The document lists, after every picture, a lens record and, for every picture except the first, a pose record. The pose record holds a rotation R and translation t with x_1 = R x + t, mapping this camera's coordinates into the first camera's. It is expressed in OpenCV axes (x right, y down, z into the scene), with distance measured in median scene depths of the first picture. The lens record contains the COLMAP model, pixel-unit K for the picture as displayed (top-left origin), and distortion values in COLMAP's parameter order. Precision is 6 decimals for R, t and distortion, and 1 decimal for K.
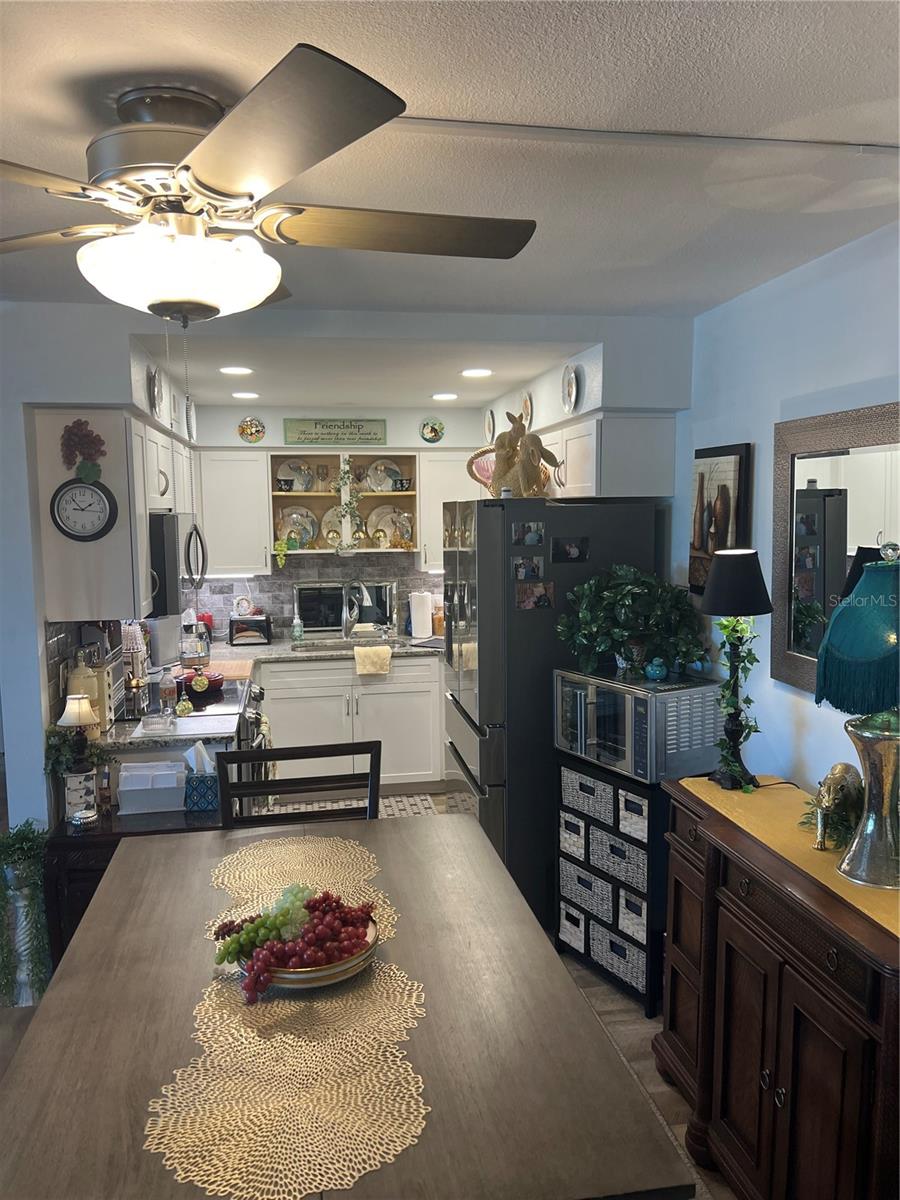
lens RADIAL K [[925.0, 0, 473.8], [0, 925.0, 599.8], [0, 0, 1]] dist [0.050453, -0.036072]
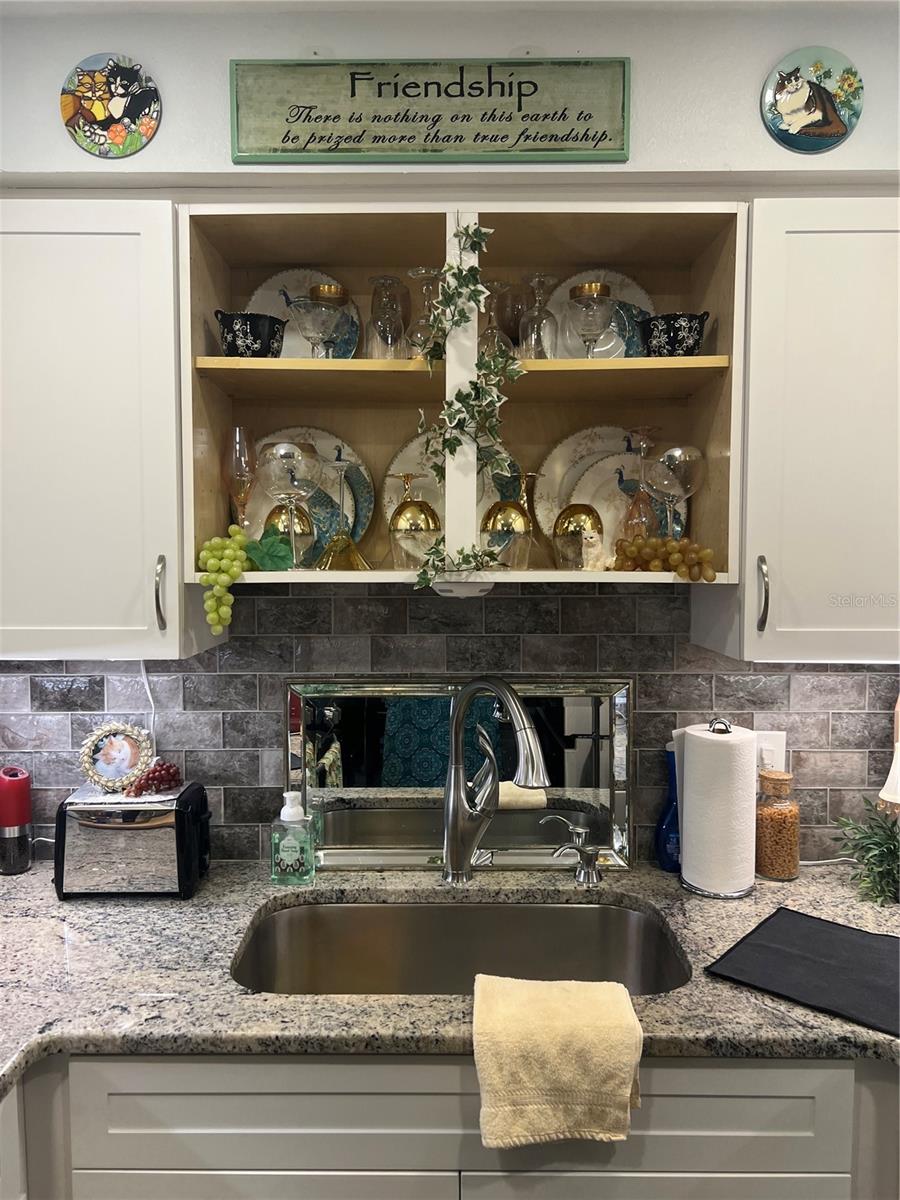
lens RADIAL K [[925.0, 0, 442.7], [0, 925.0, 606.2], [0, 0, 1]] dist [0.050453, -0.036072]
pose [[0.981888, 0.022237, -0.188151, -0.090730], [-0.029283, 0.998967, -0.034753, -0.034421], [0.187184, 0.039633, 0.981525, 0.728531]]
